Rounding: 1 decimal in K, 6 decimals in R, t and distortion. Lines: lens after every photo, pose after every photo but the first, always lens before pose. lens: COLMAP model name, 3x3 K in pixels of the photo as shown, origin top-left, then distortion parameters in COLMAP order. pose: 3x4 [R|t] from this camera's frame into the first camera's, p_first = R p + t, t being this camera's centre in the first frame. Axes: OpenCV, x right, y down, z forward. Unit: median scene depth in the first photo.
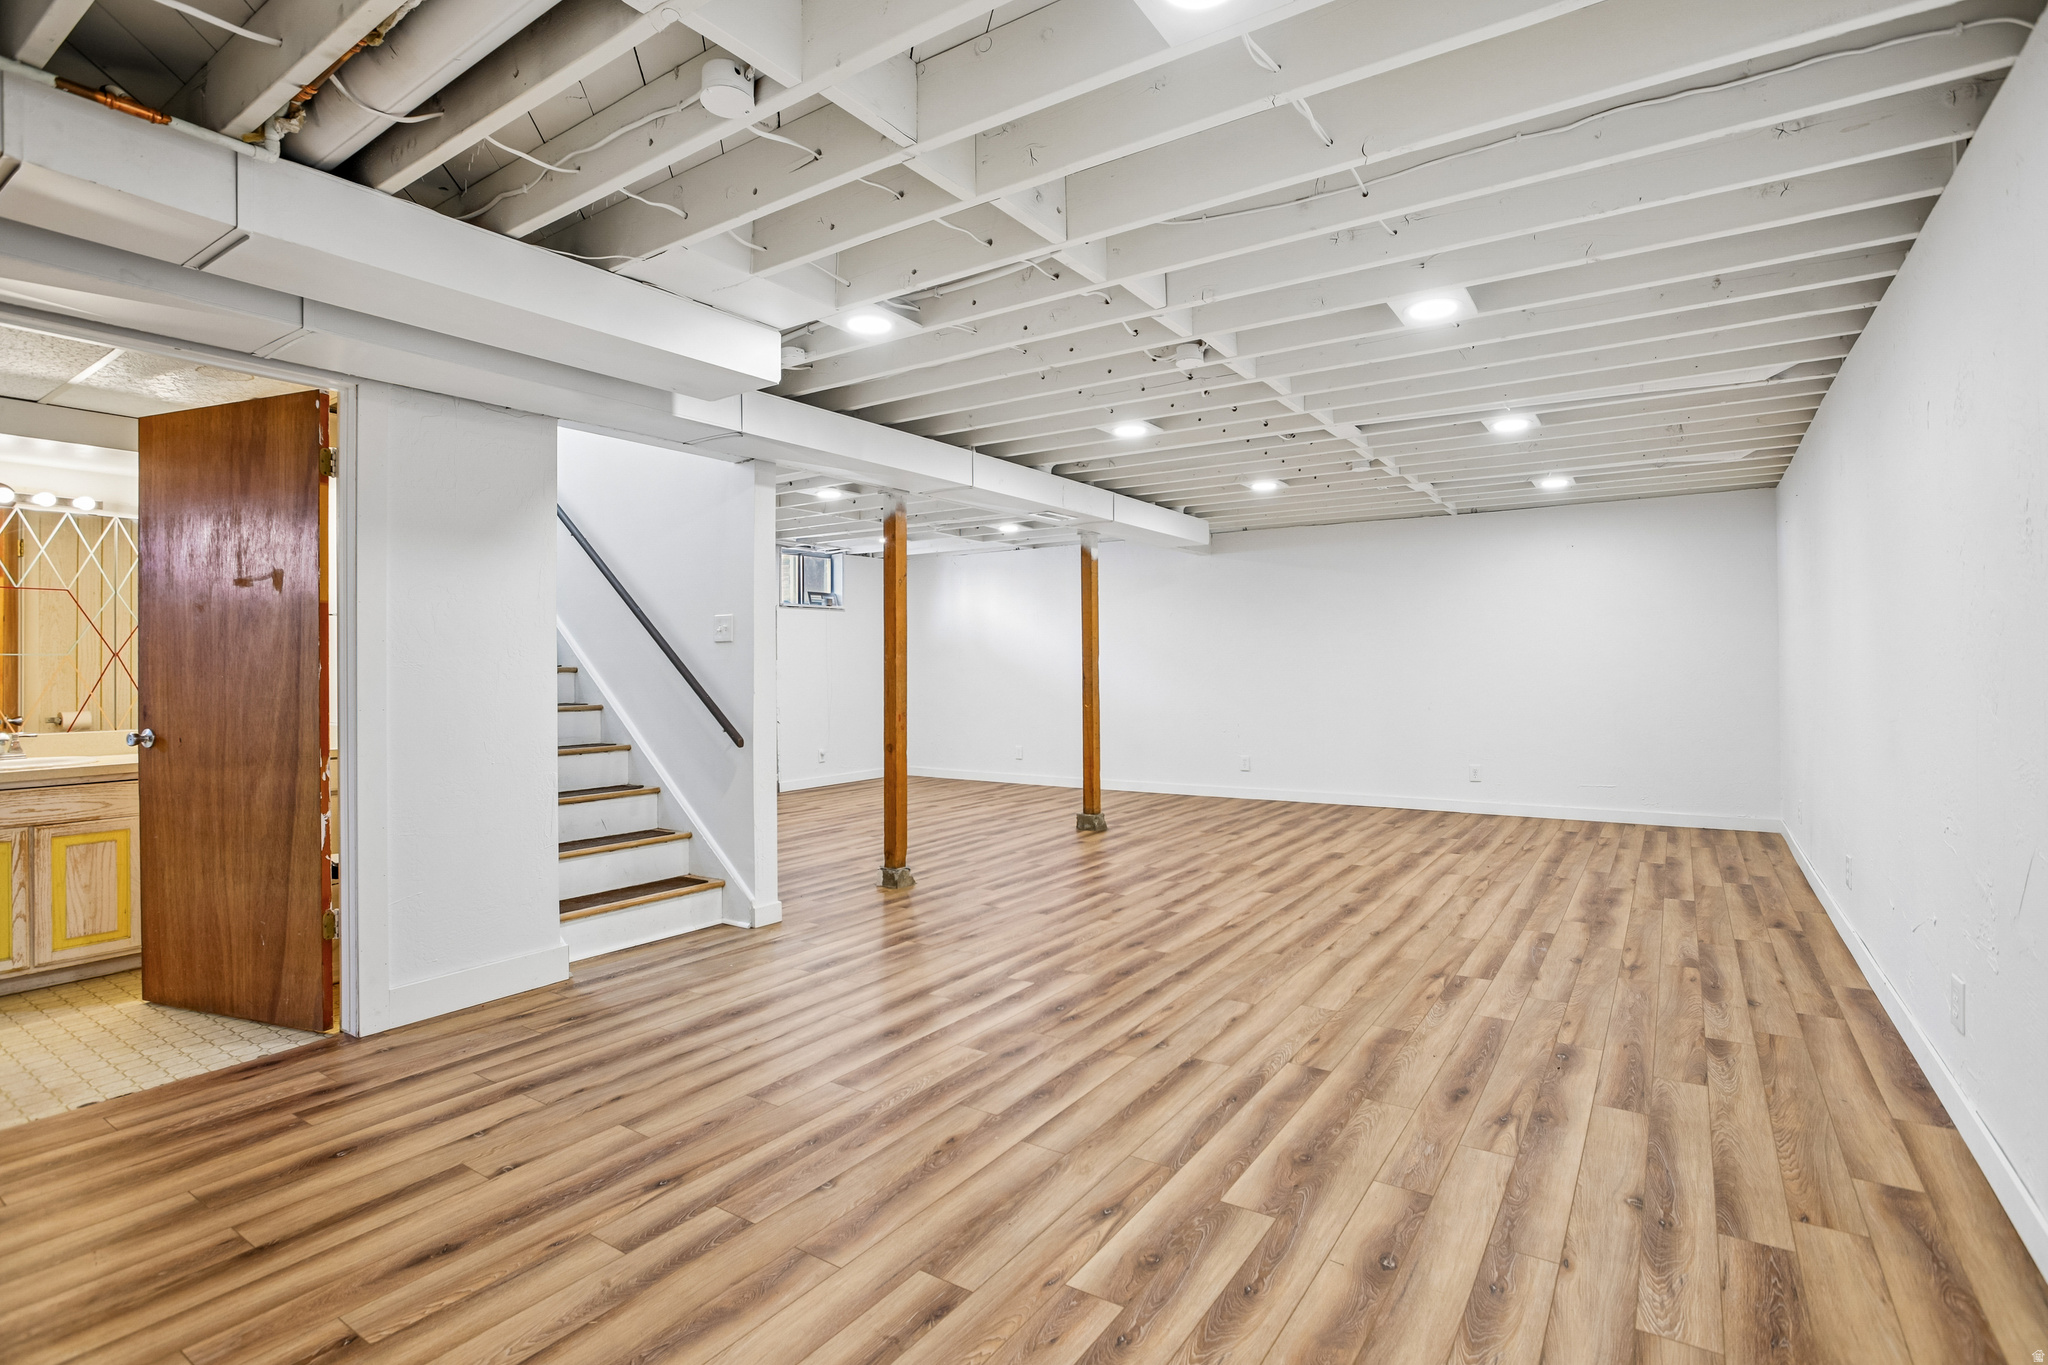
lens RADIAL K [[979.6, 0, 1019.9], [0, 979.6, 684.1], [0, 0, 1]] dist [-0.054133, 0.017865]
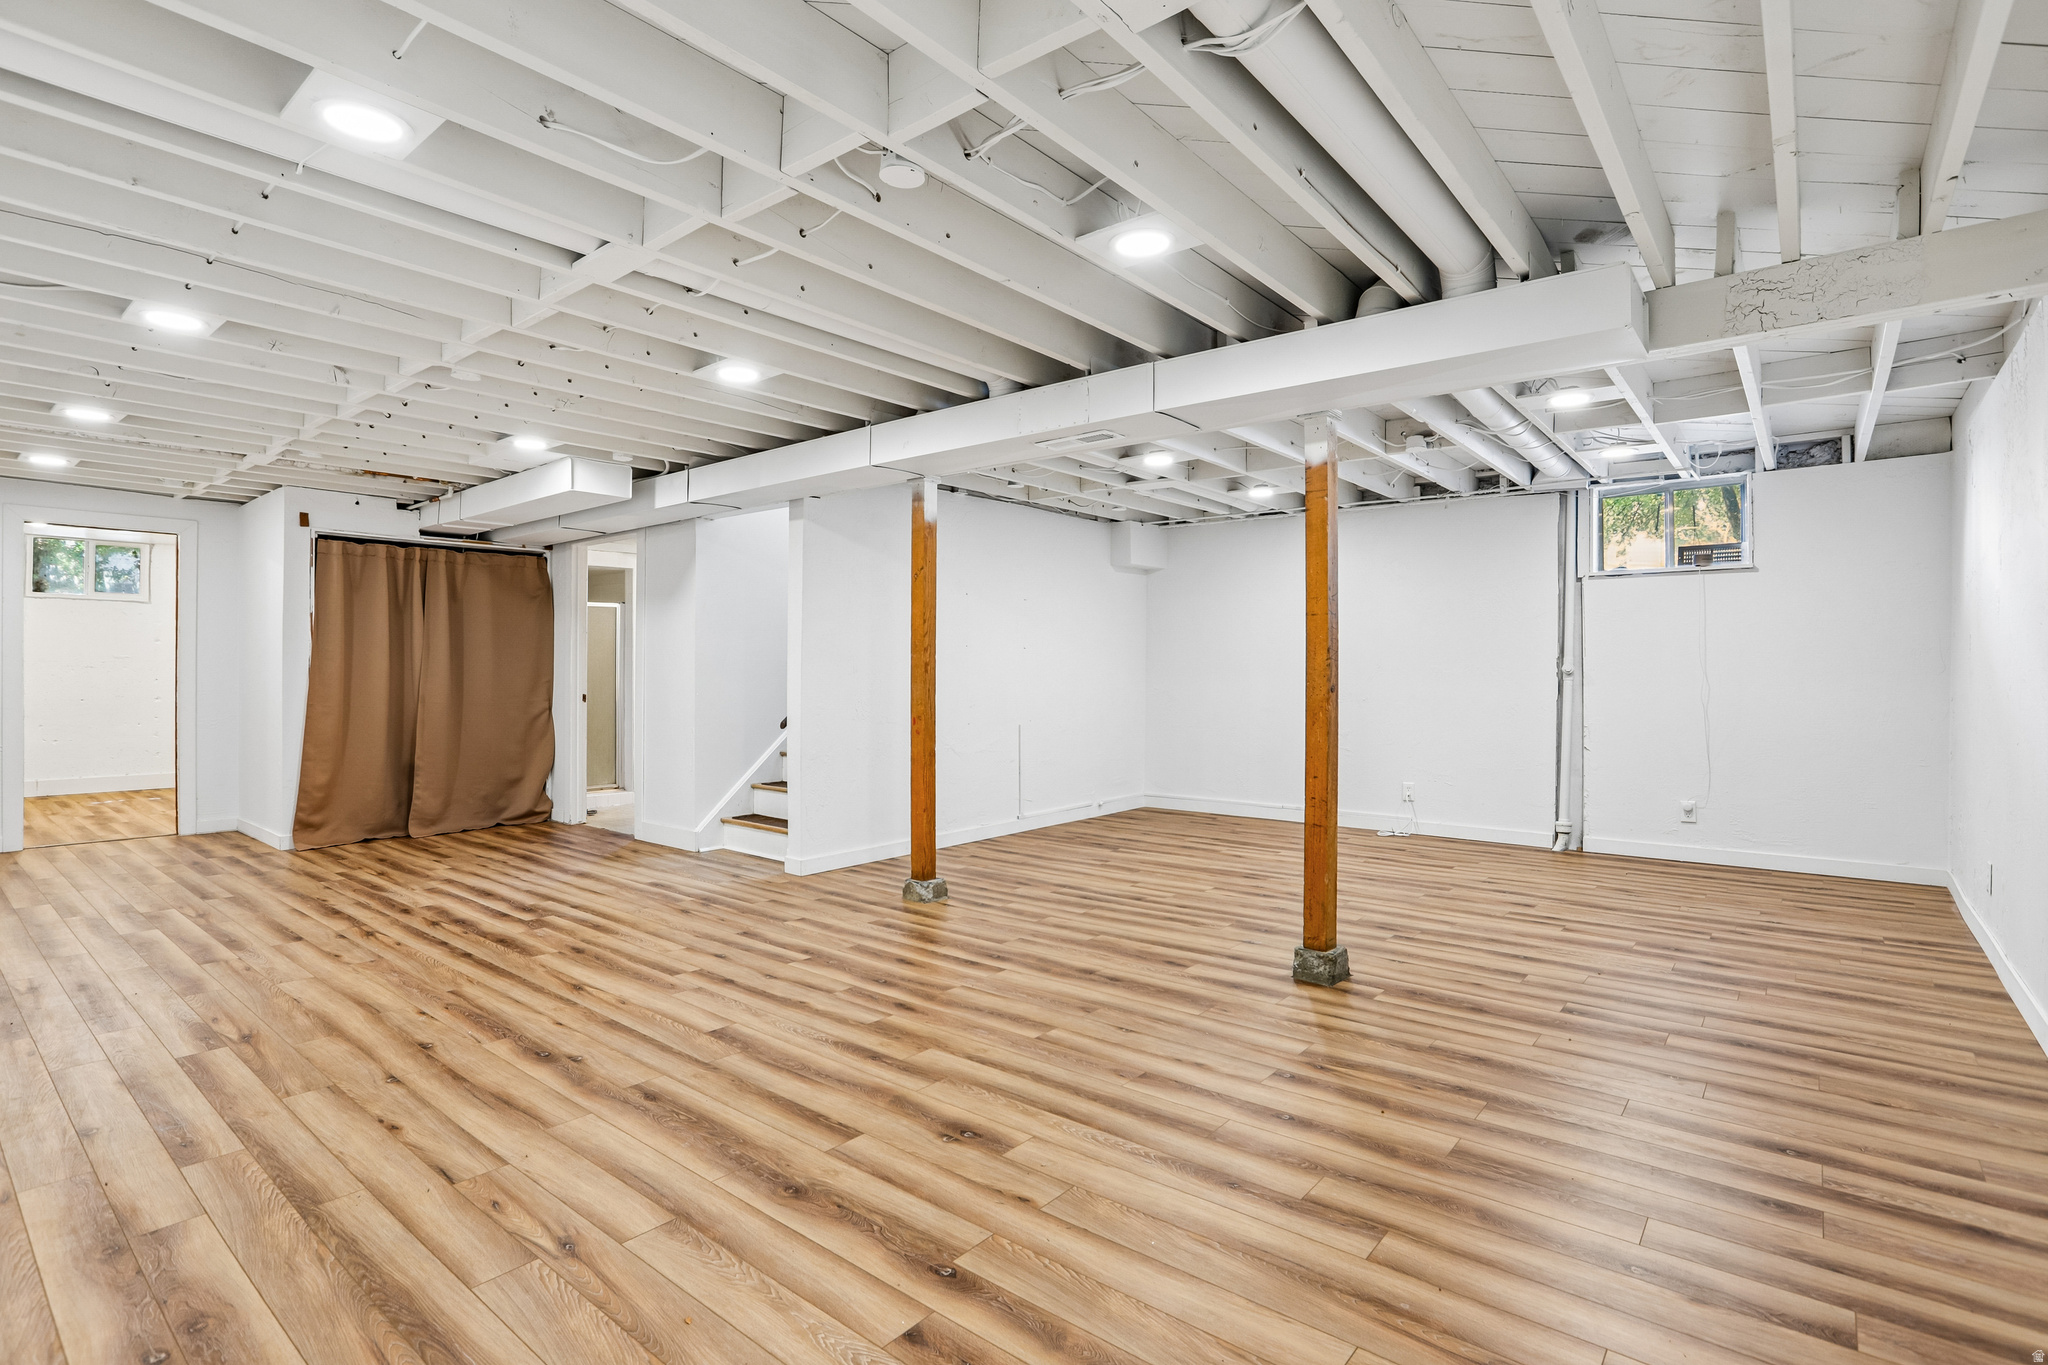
lens RADIAL K [[987.9, 0, 1011.1], [0, 987.9, 665.7], [0, 0, 1]] dist [-0.050584, 0.016099]
pose [[-0.083040, 0.004091, -0.996538, 1.070497], [-0.021482, 0.999752, 0.005894, -0.031984], [0.996315, 0.021897, -0.082931, 1.535730]]
